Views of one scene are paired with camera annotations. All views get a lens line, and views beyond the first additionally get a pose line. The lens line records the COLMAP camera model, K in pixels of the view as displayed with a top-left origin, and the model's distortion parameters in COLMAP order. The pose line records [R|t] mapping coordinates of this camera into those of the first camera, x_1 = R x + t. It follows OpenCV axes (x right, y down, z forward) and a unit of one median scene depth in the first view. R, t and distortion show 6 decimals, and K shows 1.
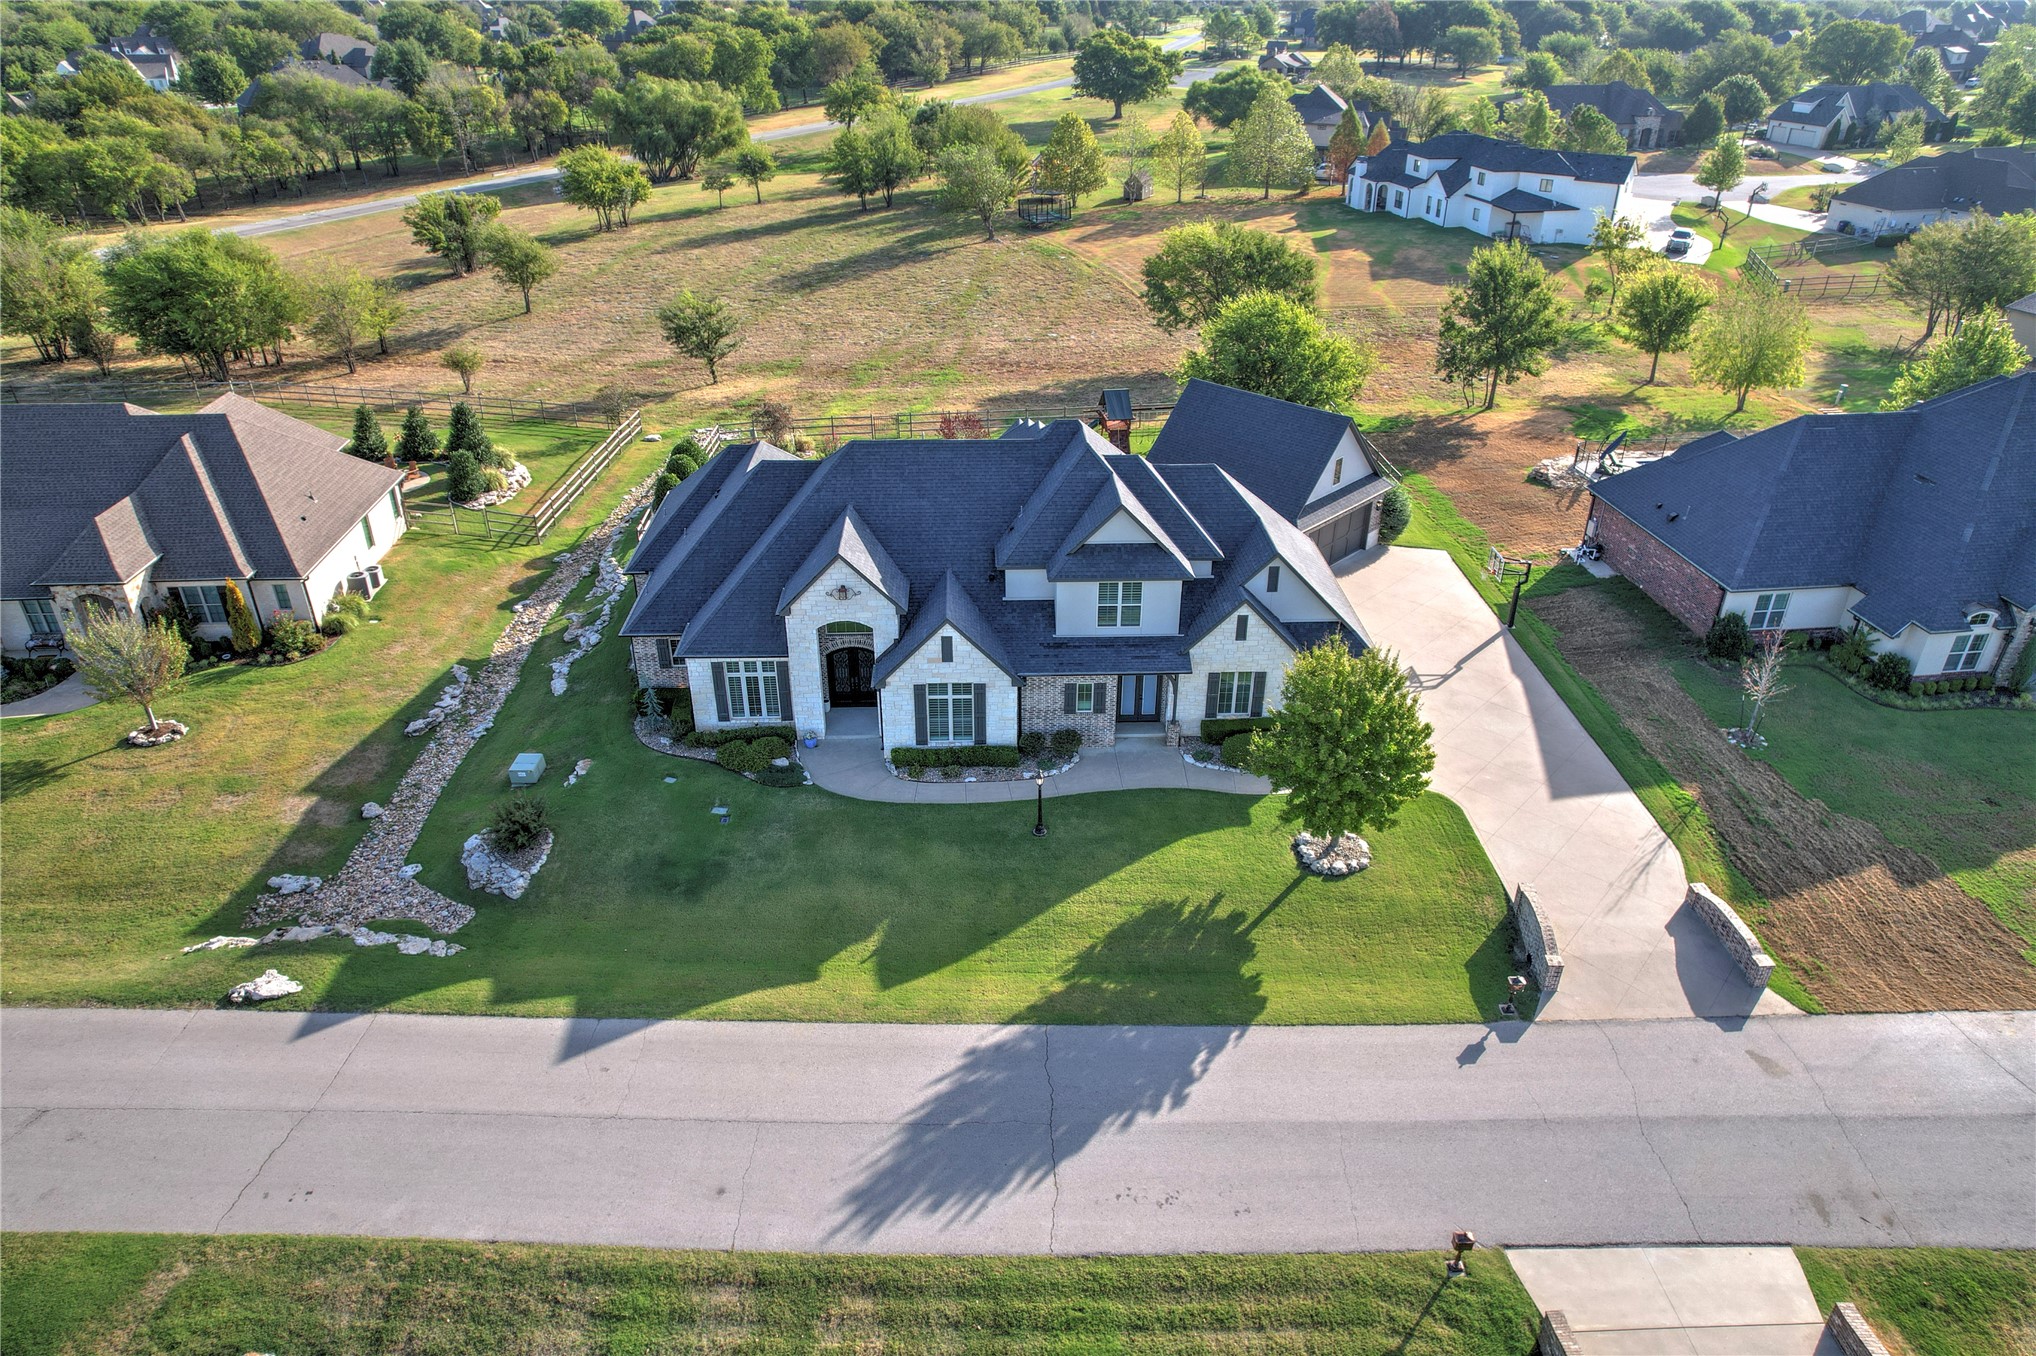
lens RADIAL K [[1307.0, 0, 1018.0], [0, 1307.0, 678.0], [0, 0, 1]] dist [-0.081790, 0.074809]
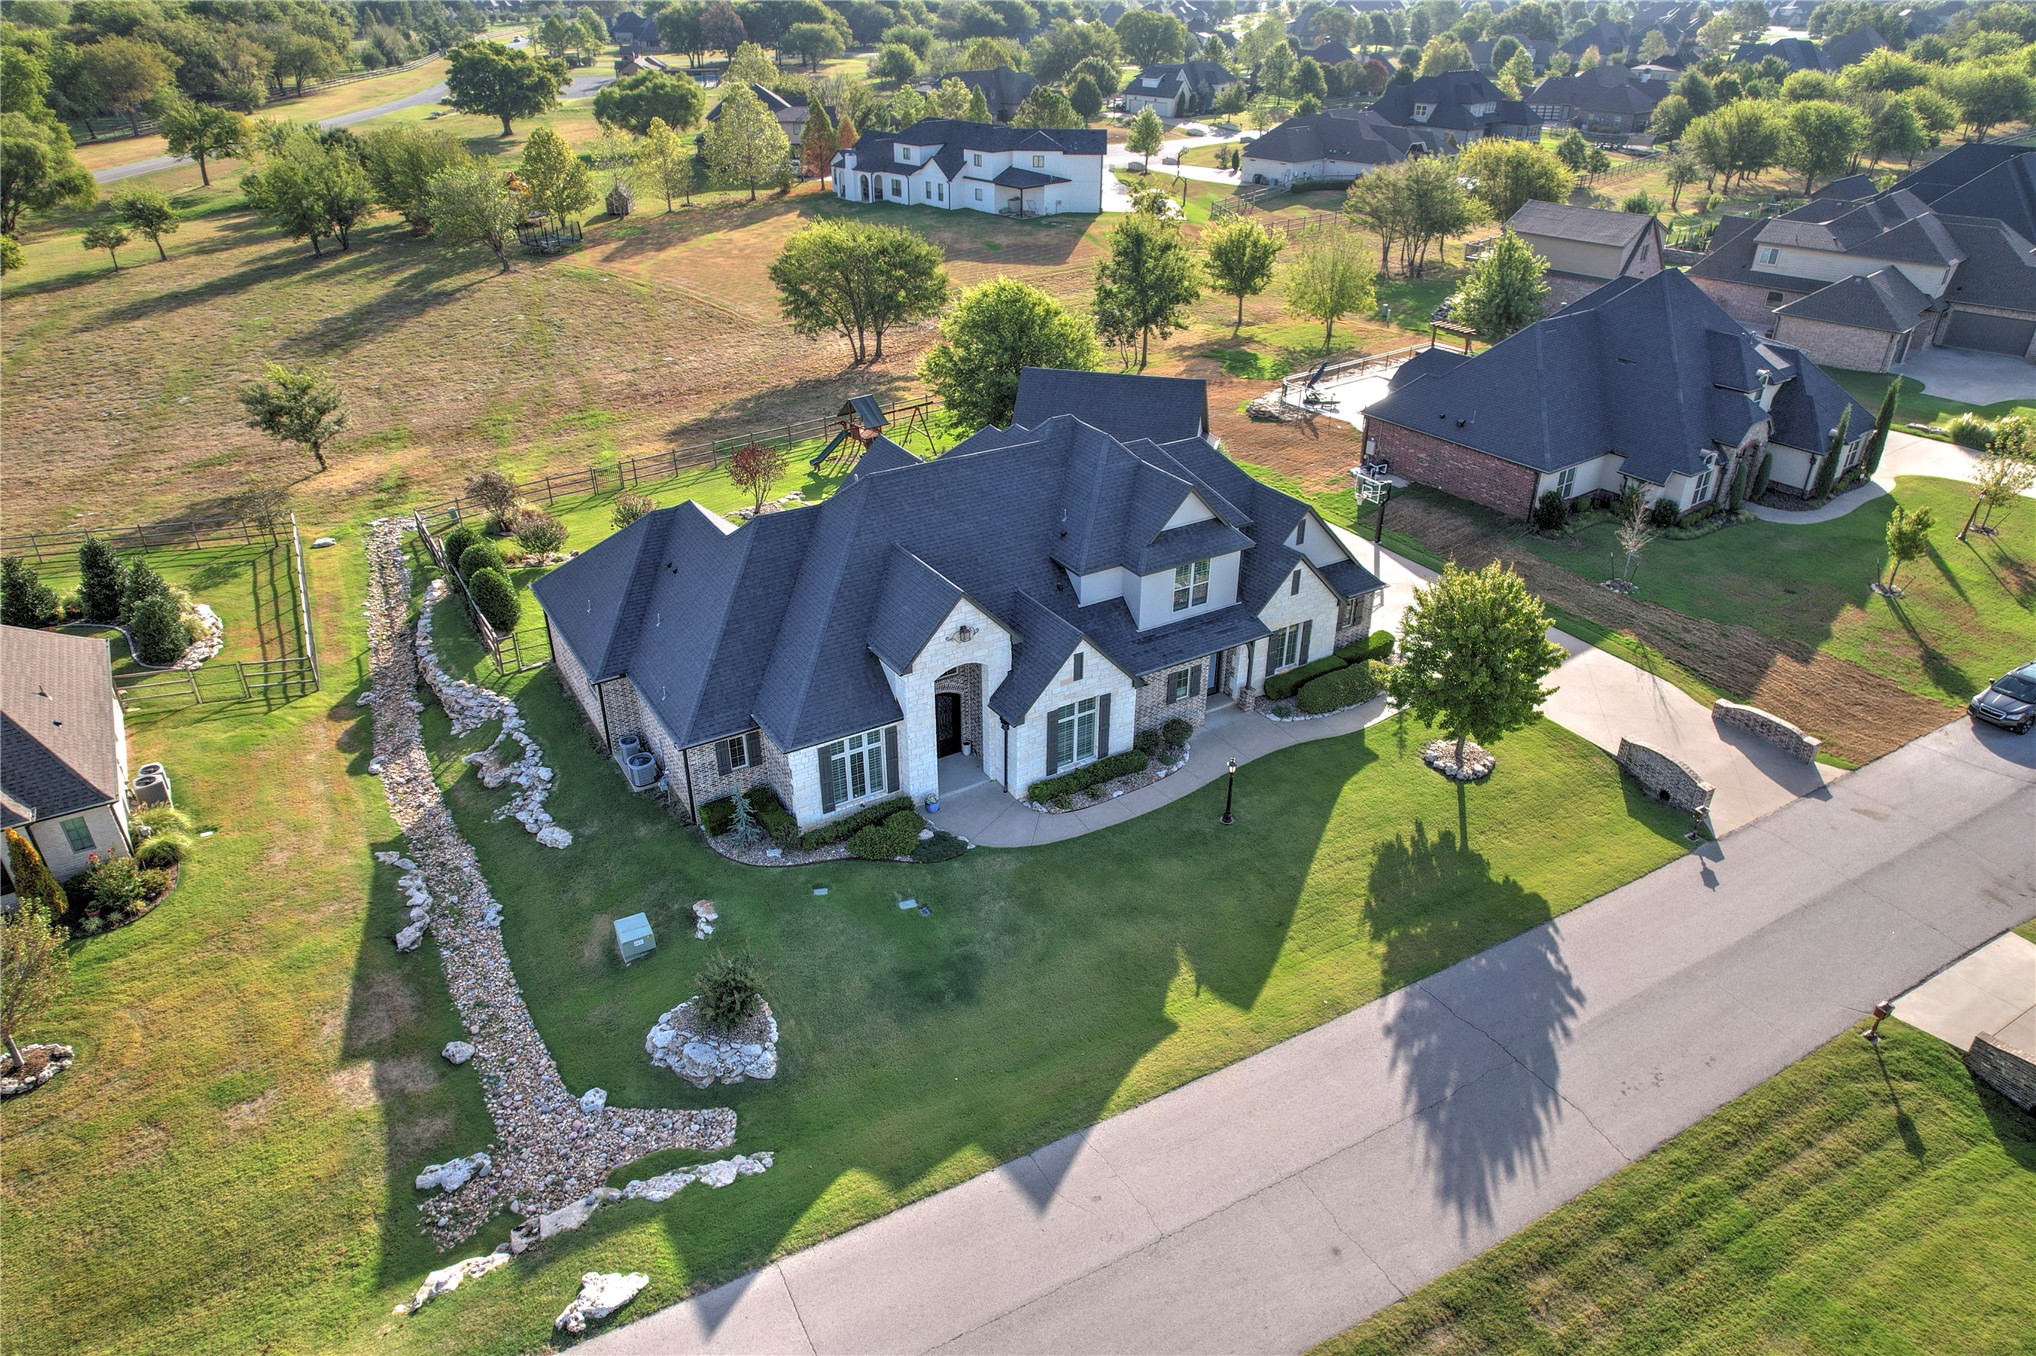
lens RADIAL K [[1307.0, 0, 1018.0], [0, 1307.0, 678.0], [0, 0, 1]] dist [-0.081790, 0.074809]
pose [[0.870678, -0.239002, 0.429882, -0.447477], [0.240026, 0.969331, 0.052774, -0.066495], [-0.429311, 0.057234, 0.901342, 0.144146]]
